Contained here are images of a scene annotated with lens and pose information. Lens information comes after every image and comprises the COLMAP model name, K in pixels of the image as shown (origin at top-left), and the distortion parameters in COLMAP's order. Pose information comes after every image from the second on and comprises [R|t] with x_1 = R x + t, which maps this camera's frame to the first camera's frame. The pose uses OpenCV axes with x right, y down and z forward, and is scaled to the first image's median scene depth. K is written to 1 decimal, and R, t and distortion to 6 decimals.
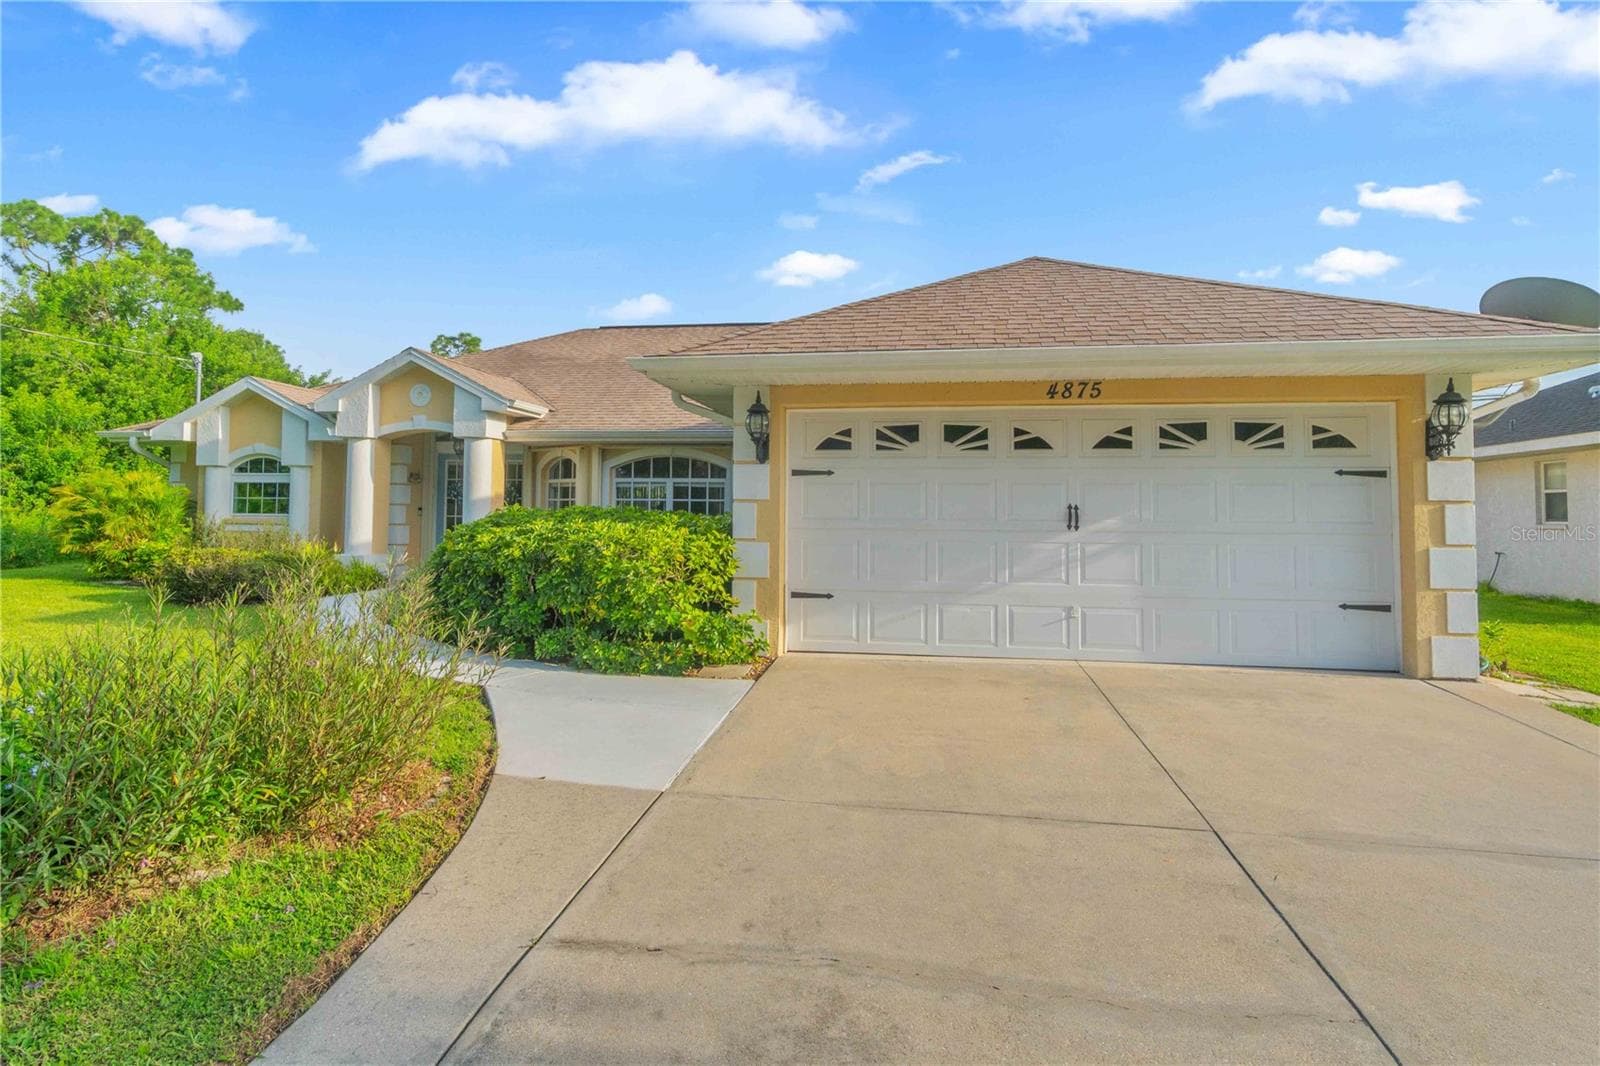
lens RADIAL K [[860.7, 0, 793.0], [0, 860.7, 492.3], [0, 0, 1]] dist [0.006287, 0.001285]
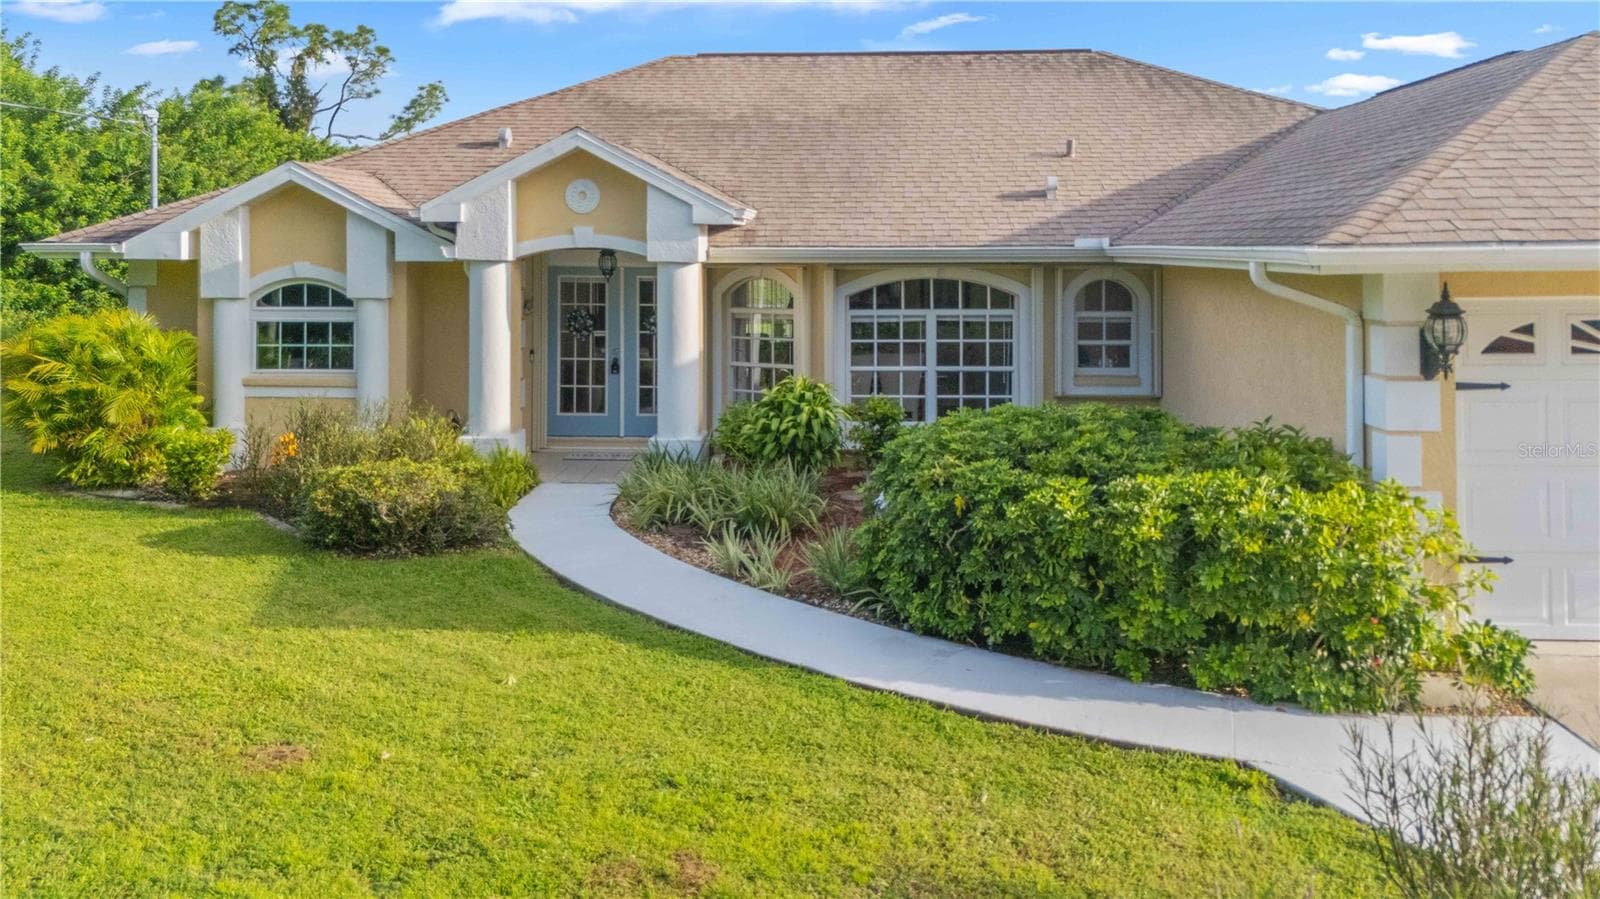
lens RADIAL K [[1223.4, 0, 806.0], [0, 1223.4, 263.8], [0, 0, 1]] dist [0.081661, -0.073976]
pose [[0.993234, -0.012795, 0.115420, -0.376993], [0.007532, 0.998917, 0.045918, -0.104433], [-0.115883, -0.044738, 0.992255, 0.028216]]
